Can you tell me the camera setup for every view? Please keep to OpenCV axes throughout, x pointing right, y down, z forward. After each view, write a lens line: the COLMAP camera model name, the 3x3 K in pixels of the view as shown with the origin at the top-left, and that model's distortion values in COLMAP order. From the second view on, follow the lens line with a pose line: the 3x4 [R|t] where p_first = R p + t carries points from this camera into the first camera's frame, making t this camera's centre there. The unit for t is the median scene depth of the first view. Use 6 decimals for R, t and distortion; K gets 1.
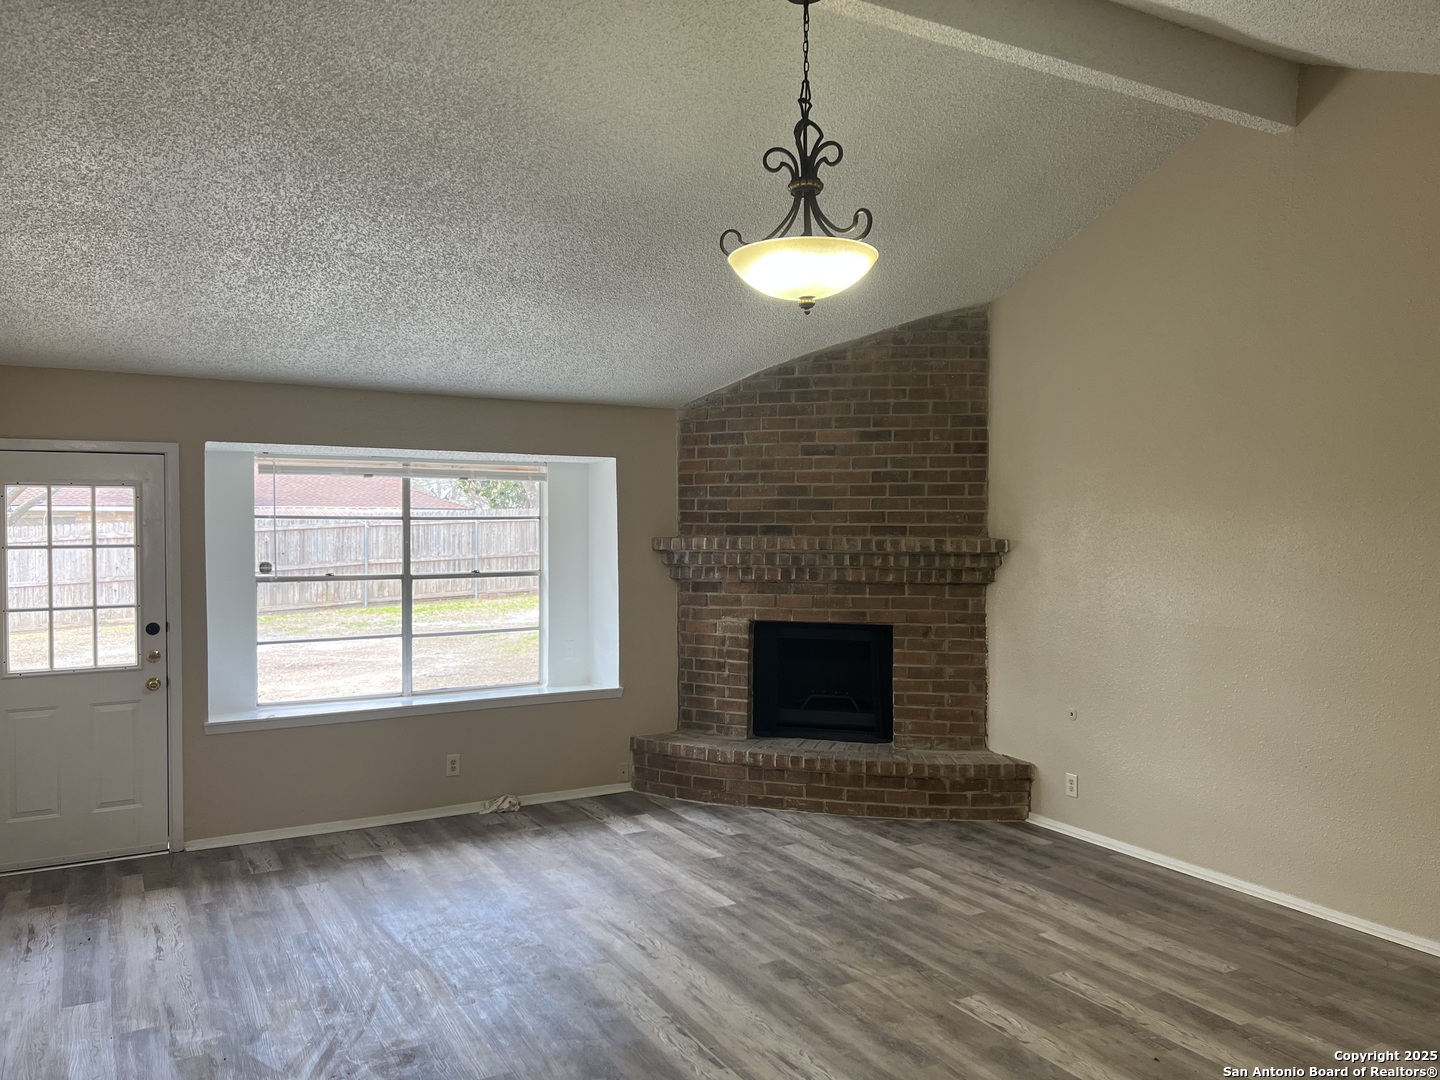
lens RADIAL K [[1082.8, 0, 714.1], [0, 1082.8, 533.1], [0, 0, 1]] dist [0.088886, -0.127953]
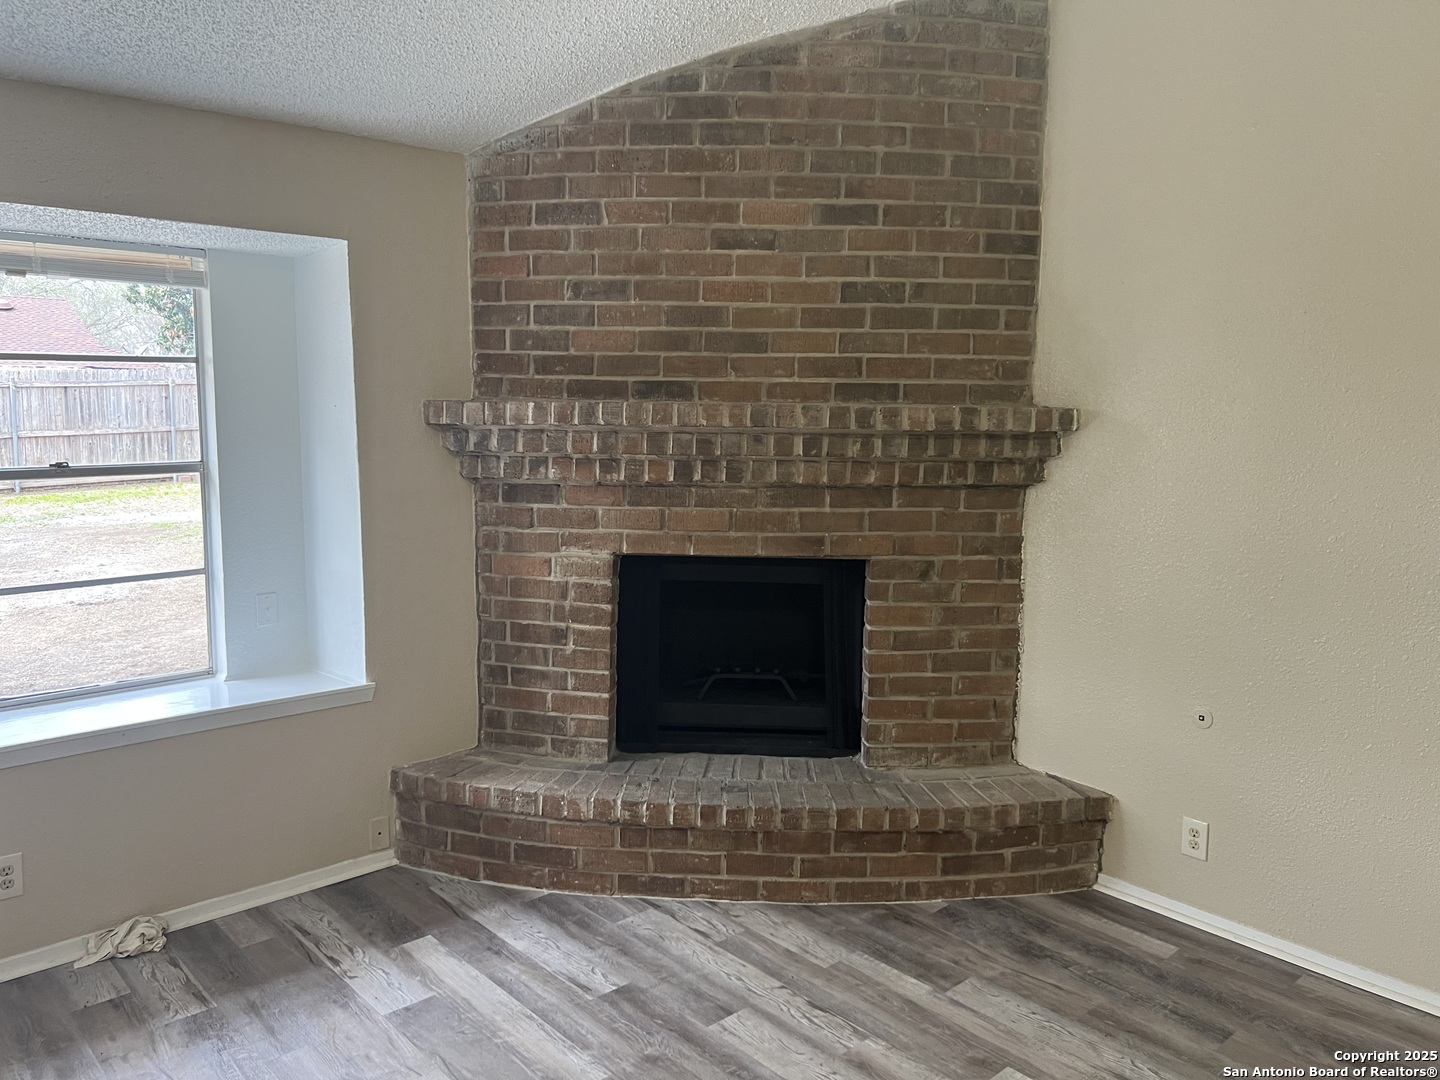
lens RADIAL K [[1082.8, 0, 714.1], [0, 1082.8, 533.1], [0, 0, 1]] dist [0.088886, -0.127953]
pose [[0.975447, -0.016854, 0.219590, -0.039604], [-0.008762, 0.993308, 0.115158, 0.006086], [-0.220061, -0.114255, 0.968772, 0.470020]]
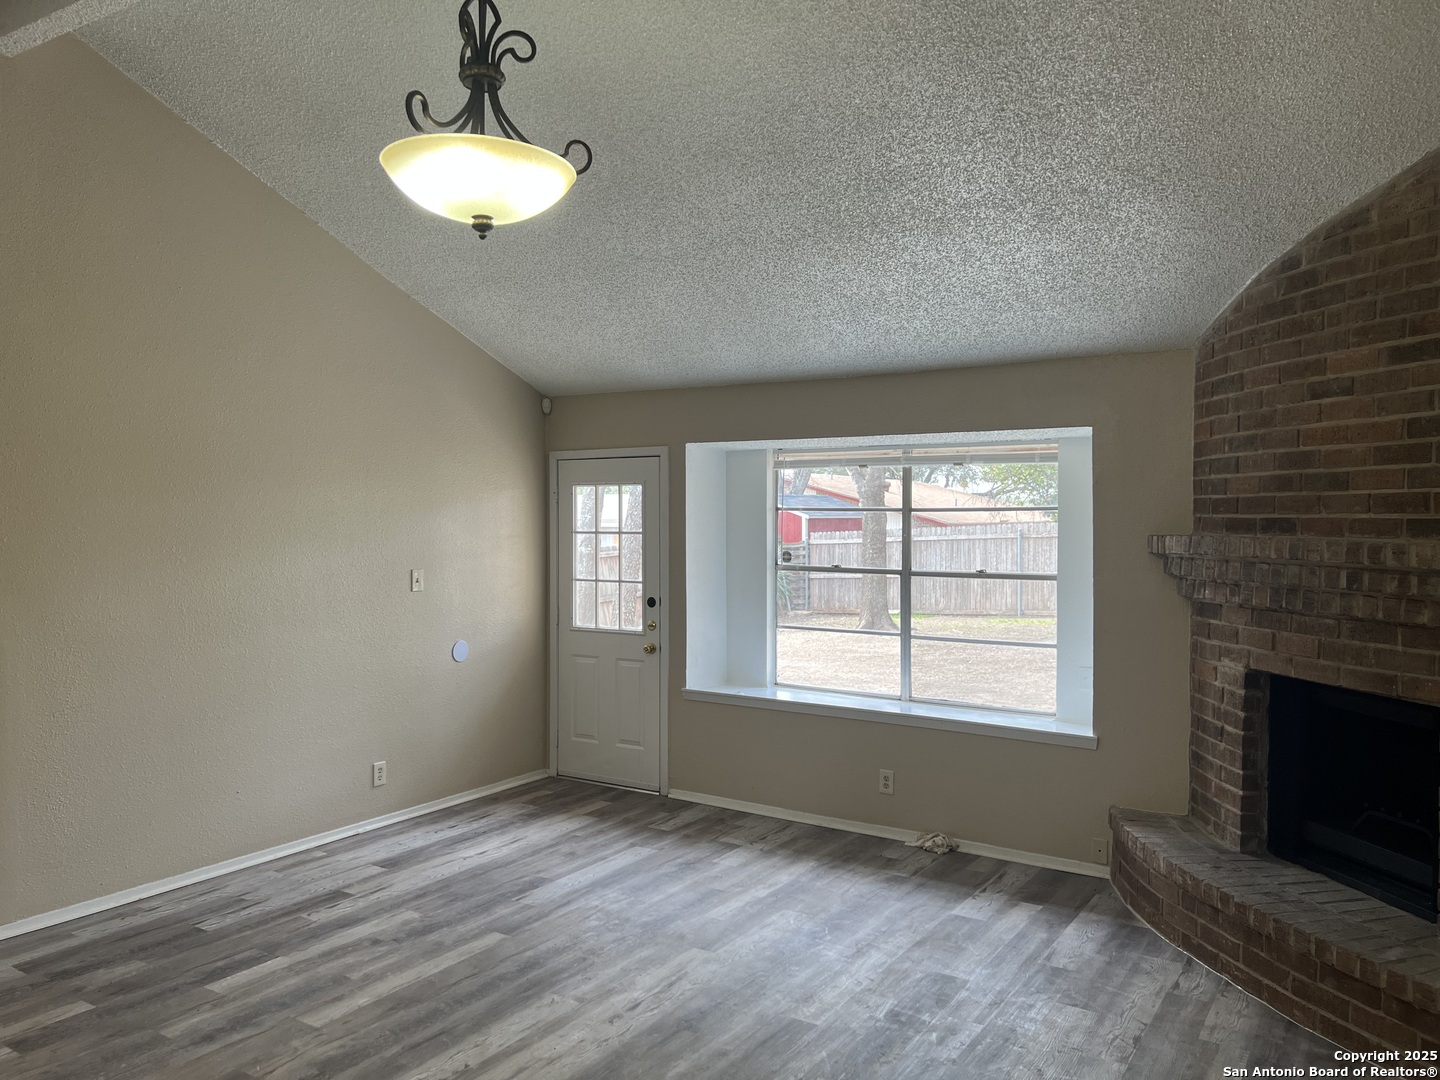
lens RADIAL K [[1082.8, 0, 714.1], [0, 1082.8, 533.1], [0, 0, 1]] dist [0.088886, -0.127953]
pose [[0.453412, 0.014292, -0.891186, 0.480258], [-0.011704, 0.999881, 0.010081, -0.001143], [0.891224, 0.005859, 0.453525, 0.444204]]
